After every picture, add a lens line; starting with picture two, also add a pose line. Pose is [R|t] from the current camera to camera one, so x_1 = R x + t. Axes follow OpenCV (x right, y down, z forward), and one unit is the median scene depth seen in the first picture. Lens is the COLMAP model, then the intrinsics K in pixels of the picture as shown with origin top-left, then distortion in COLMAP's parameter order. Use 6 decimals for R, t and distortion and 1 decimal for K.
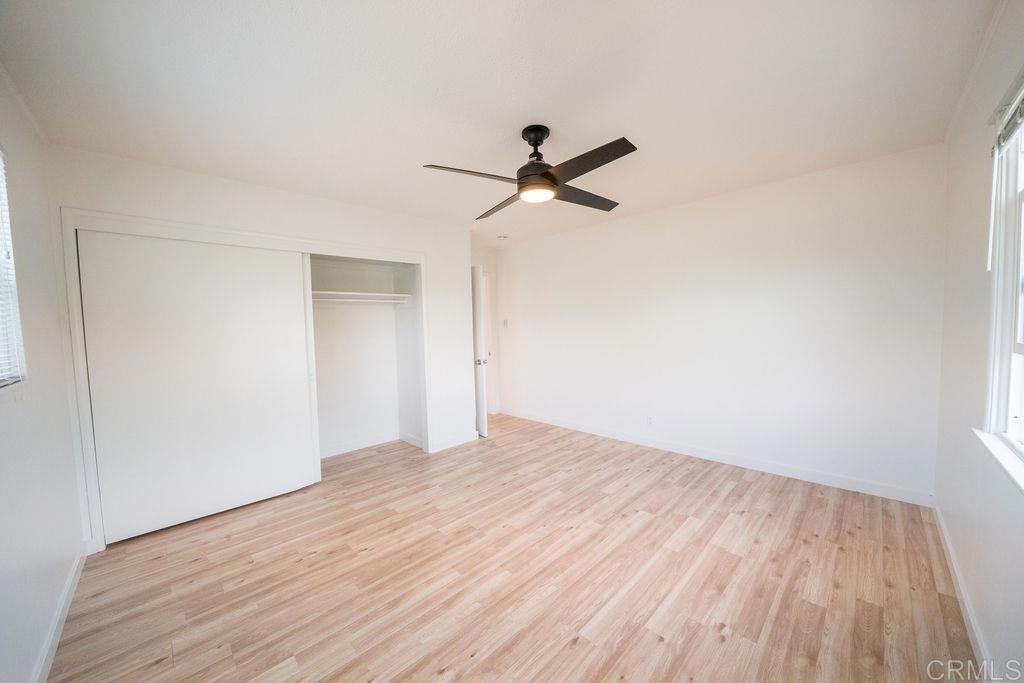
lens RADIAL K [[354.0, 0, 512.0], [0, 354.0, 341.5], [0, 0, 1]] dist [-0.026630, 0.002627]
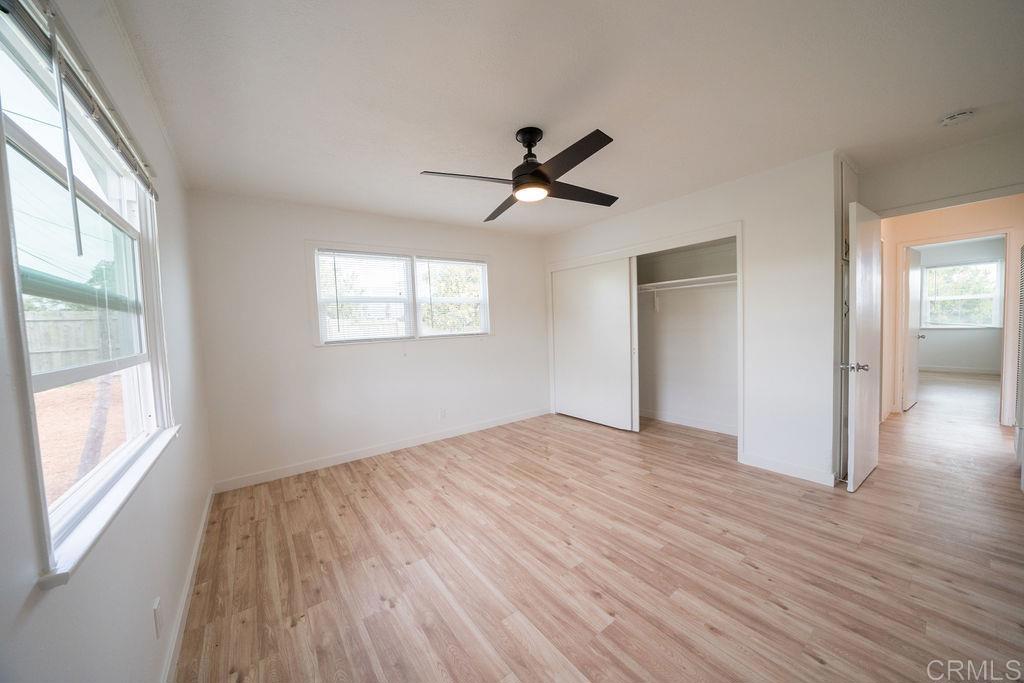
lens RADIAL K [[354.0, 0, 512.0], [0, 354.0, 341.5], [0, 0, 1]] dist [-0.026630, 0.002627]
pose [[-0.119665, 0.084308, -0.989228, 0.979231], [-0.008530, 0.996264, 0.085940, -0.037816], [0.992778, 0.018722, -0.118498, 0.936093]]
